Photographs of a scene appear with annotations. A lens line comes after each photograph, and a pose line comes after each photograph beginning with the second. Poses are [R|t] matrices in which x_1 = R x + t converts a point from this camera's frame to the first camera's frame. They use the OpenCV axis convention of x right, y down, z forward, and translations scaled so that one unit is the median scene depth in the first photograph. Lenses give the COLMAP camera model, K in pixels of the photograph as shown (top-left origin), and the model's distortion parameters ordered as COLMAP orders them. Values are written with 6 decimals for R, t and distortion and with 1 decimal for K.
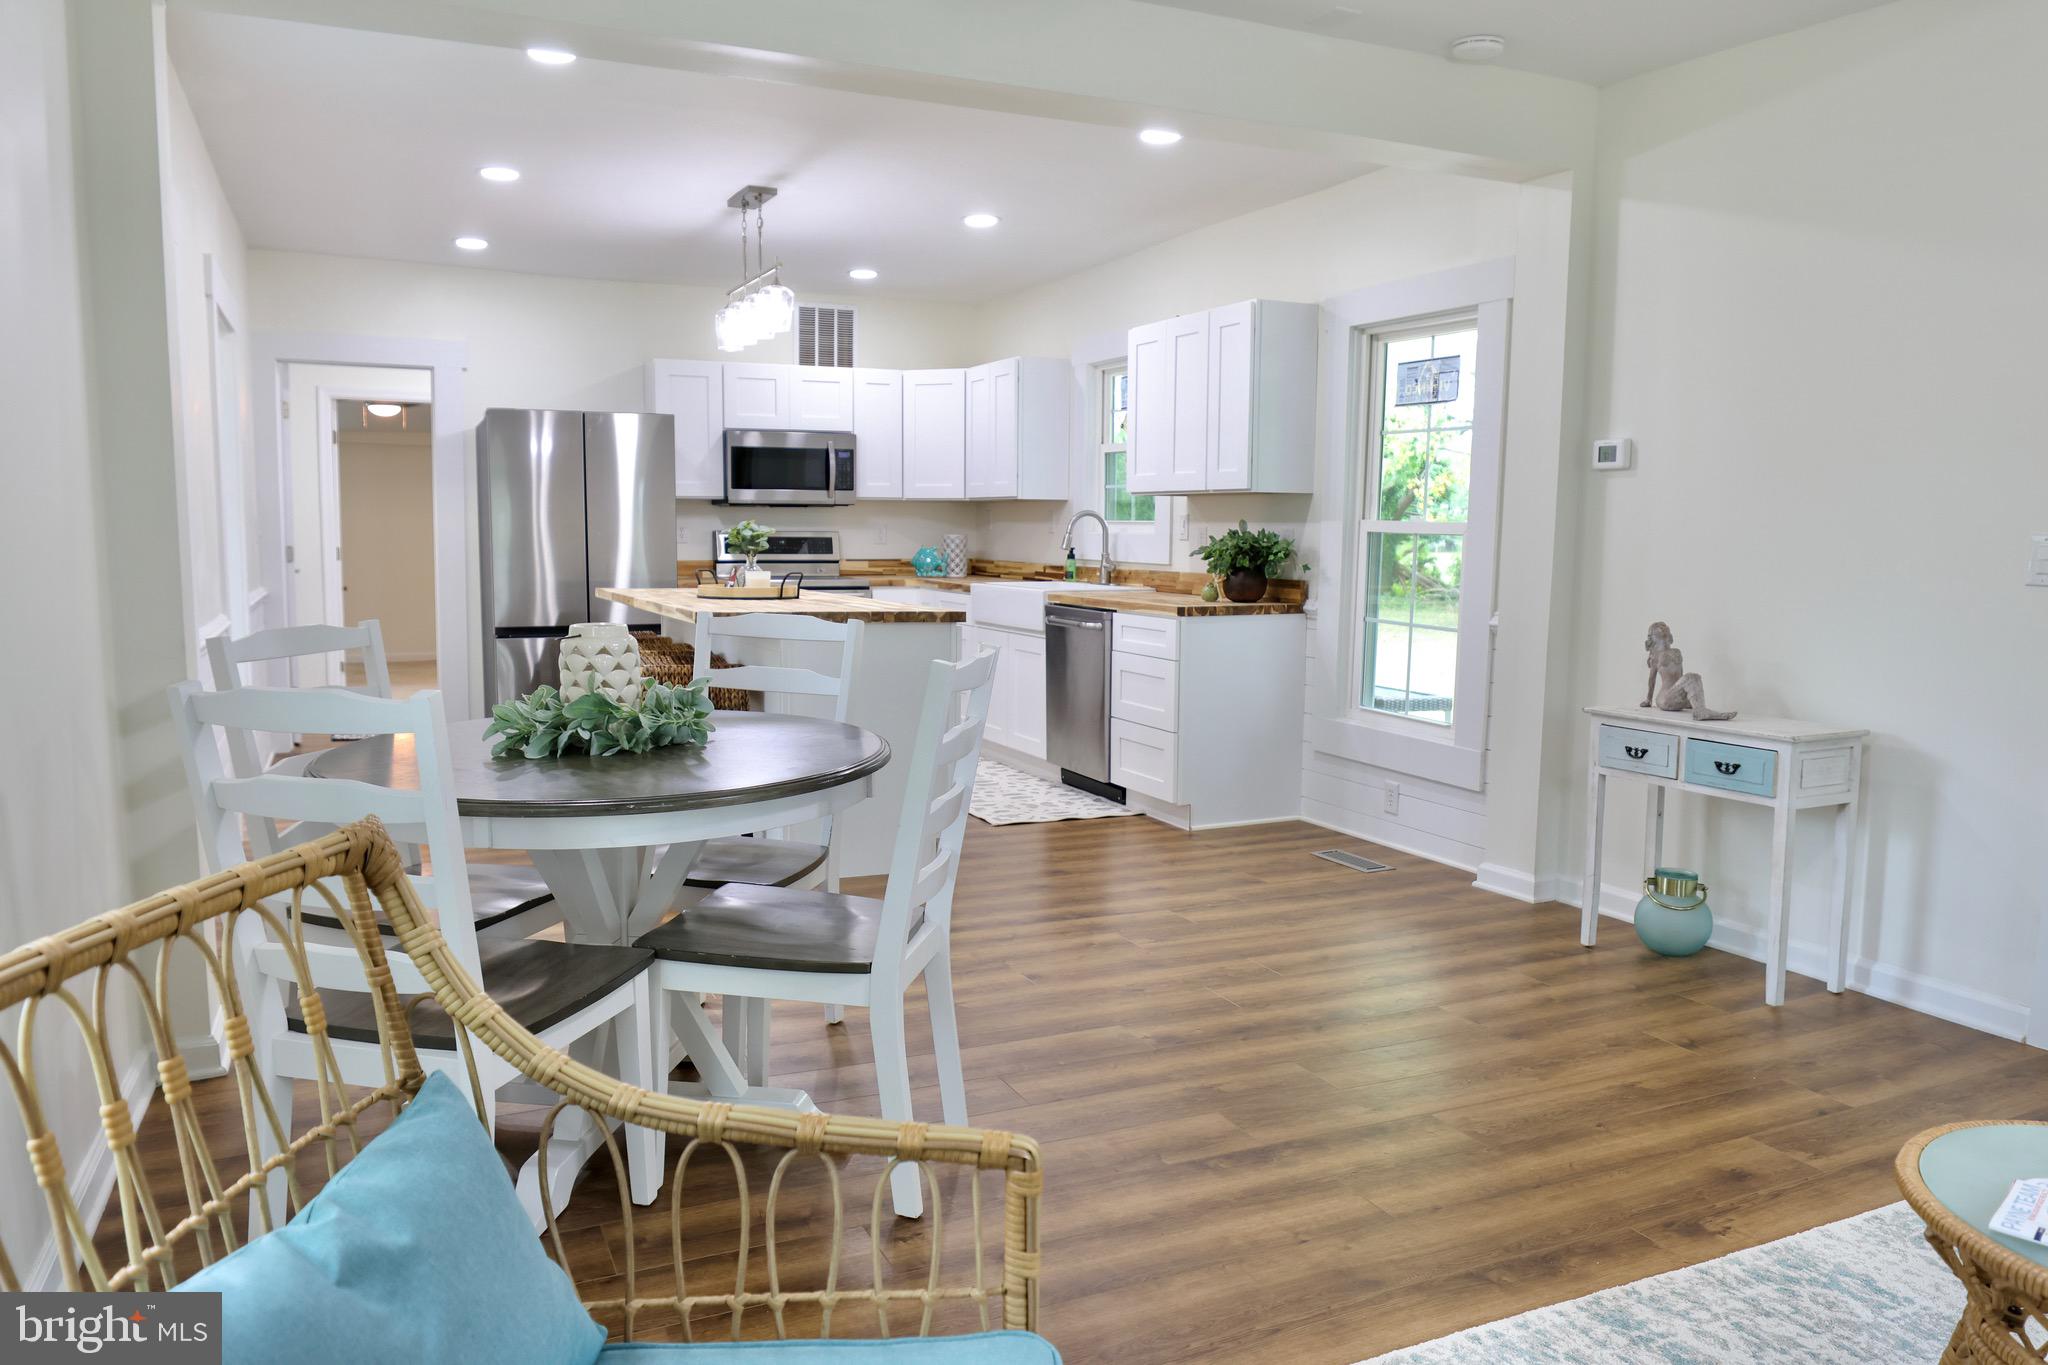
lens RADIAL K [[1413.0, 0, 1015.2], [0, 1413.0, 689.0], [0, 0, 1]] dist [-0.052502, 0.025156]
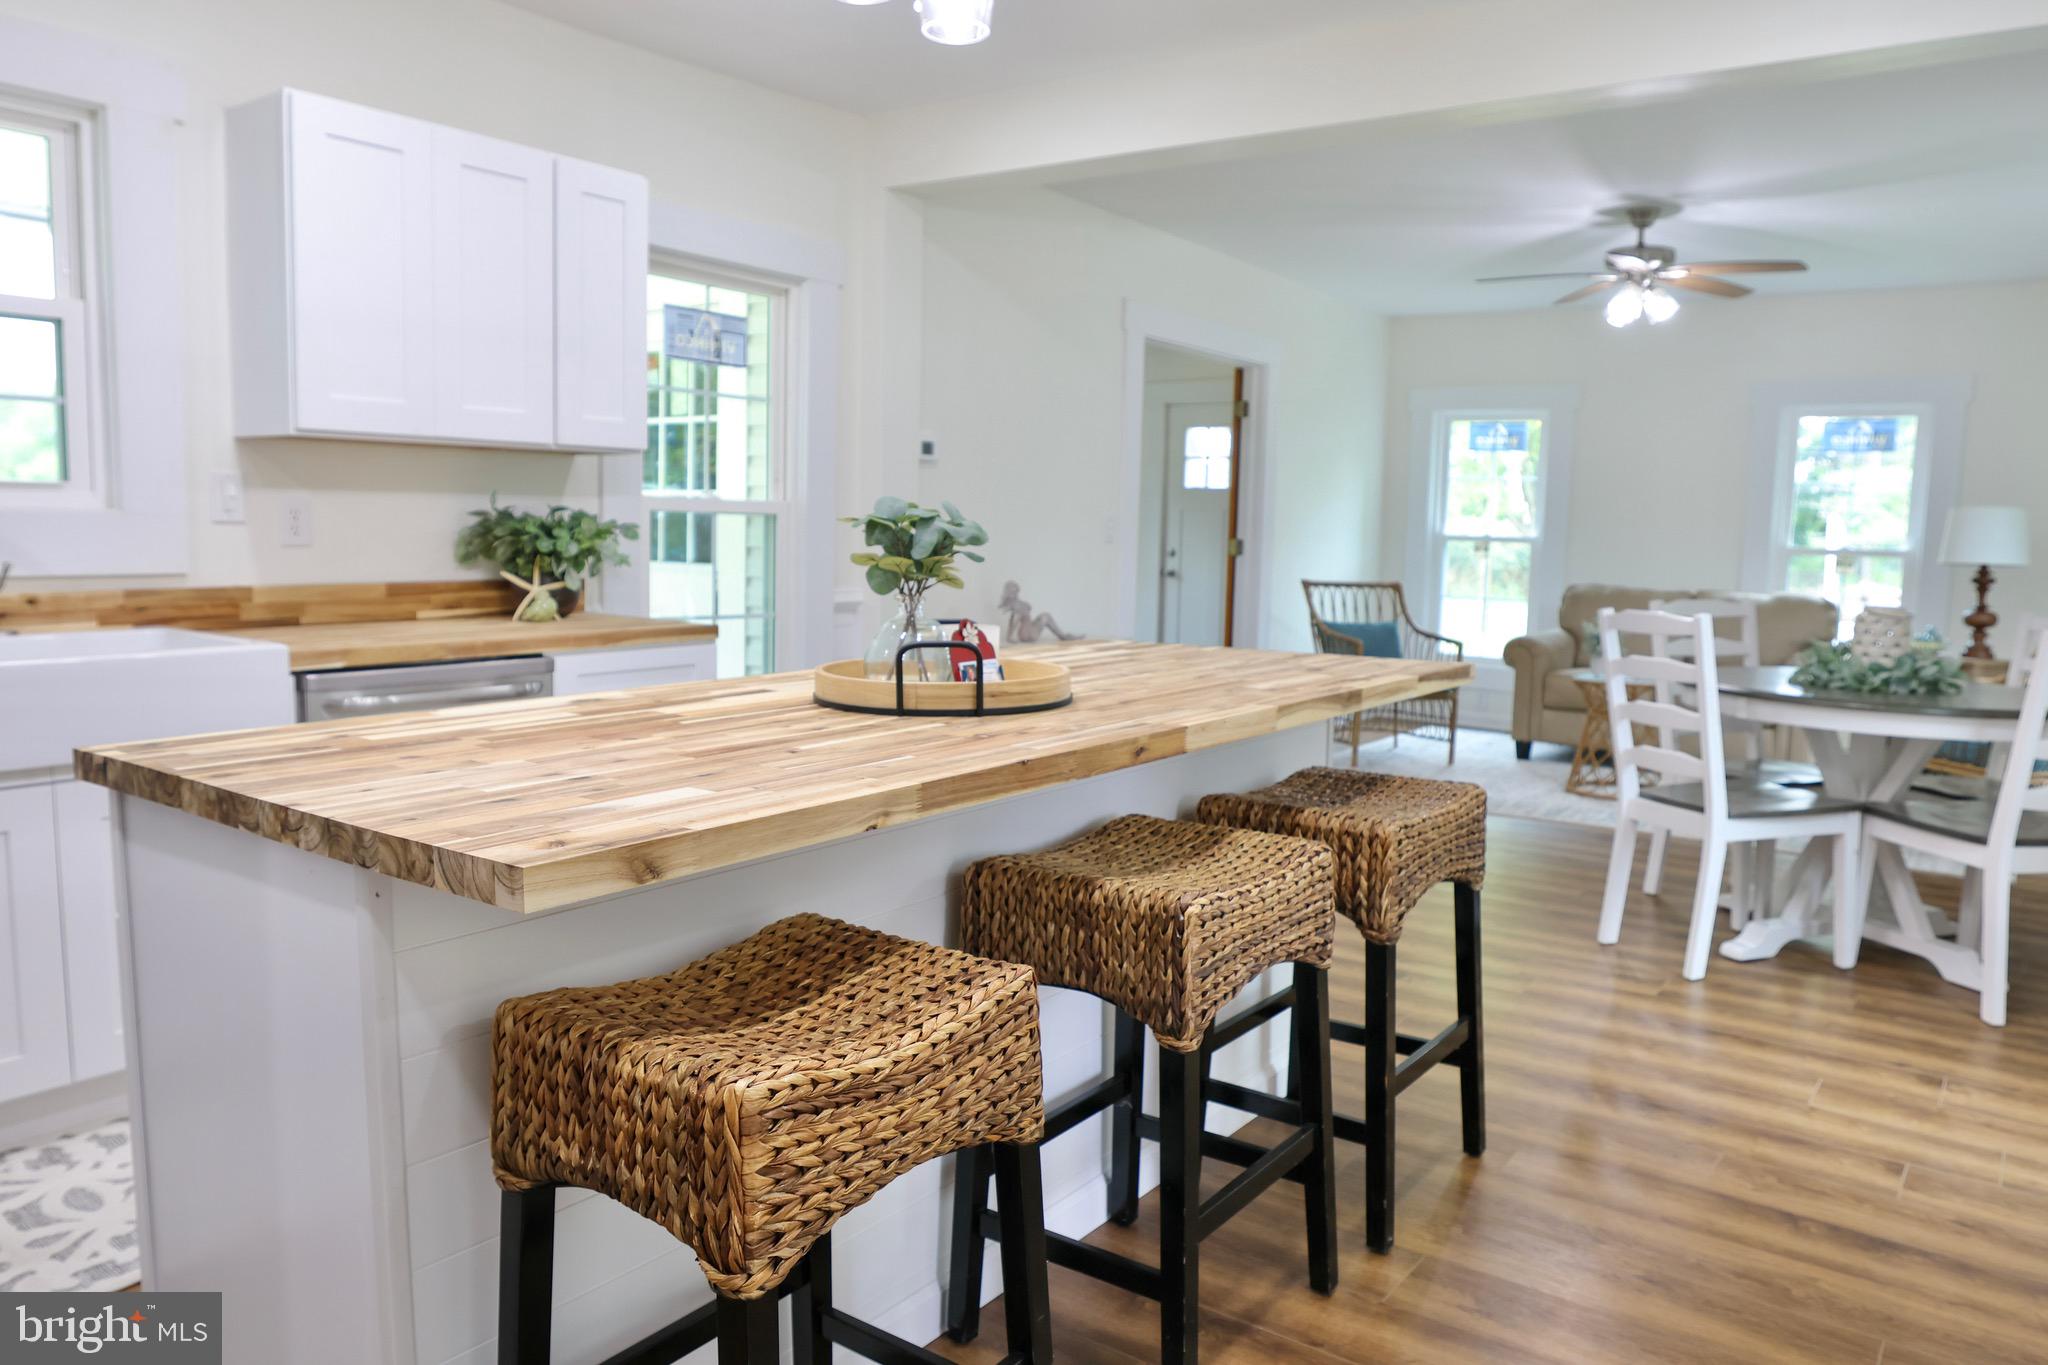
lens RADIAL K [[1413.0, 0, 1033.0], [0, 1413.0, 697.0], [0, 0, 1]] dist [-0.052502, 0.025156]
pose [[-0.482063, -0.124466, 0.867251, -0.389122], [0.078291, 0.979778, 0.184134, -0.096027], [-0.872632, 0.156662, -0.462570, 0.834995]]
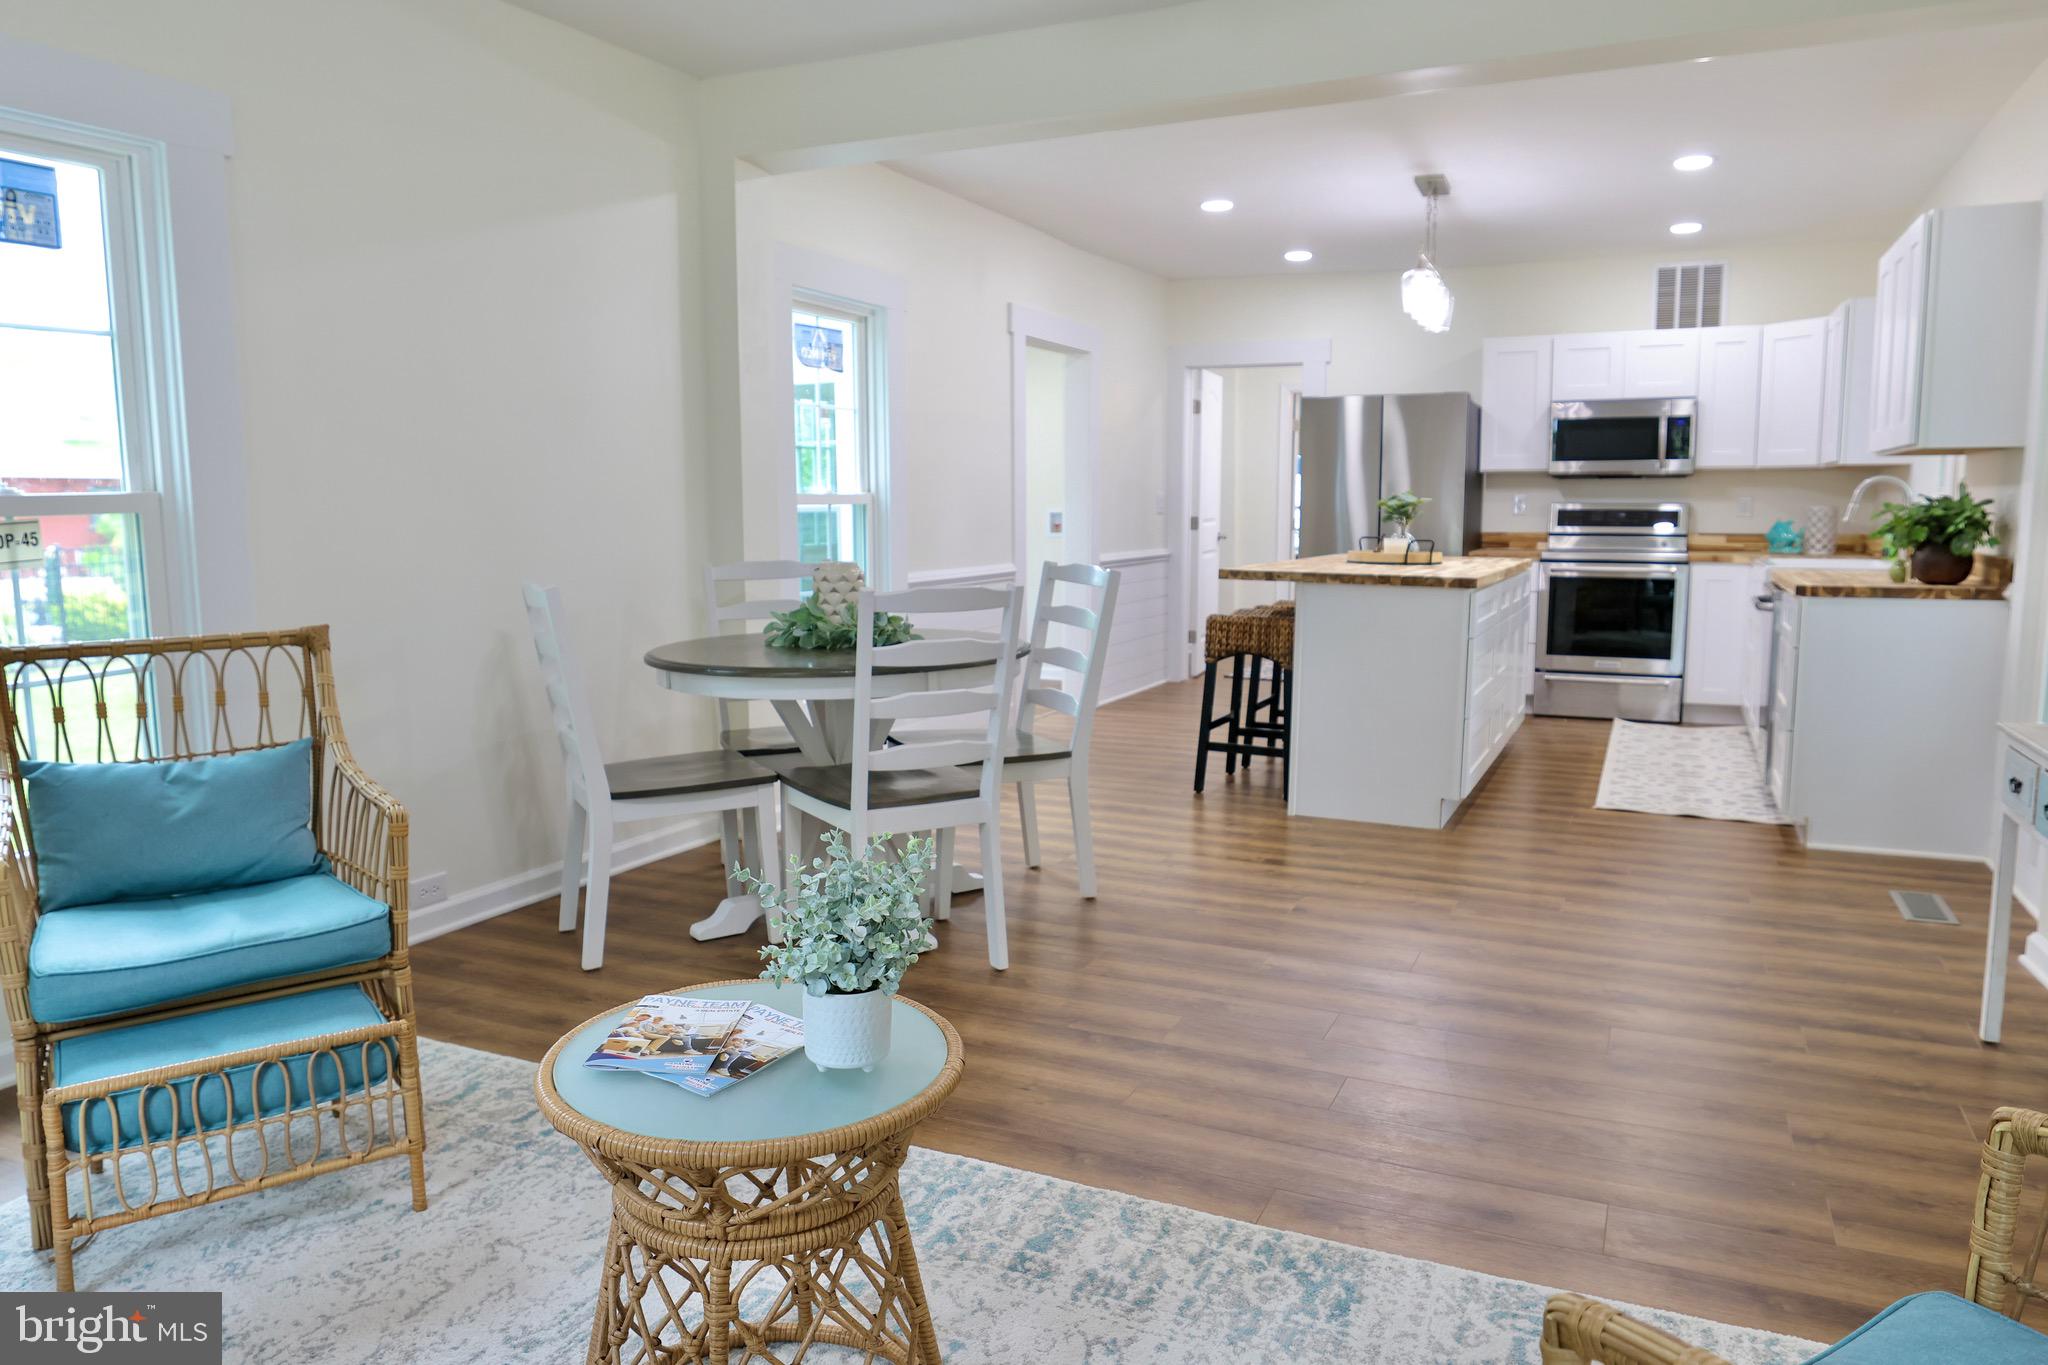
lens RADIAL K [[1413.0, 0, 1020.5], [0, 1413.0, 683.9], [0, 0, 1]] dist [-0.052502, 0.025156]
pose [[0.650216, 0.085269, -0.754949, 0.319388], [-0.077121, 0.995957, 0.046068, -0.000422], [0.755825, 0.028268, 0.654164, 0.061982]]
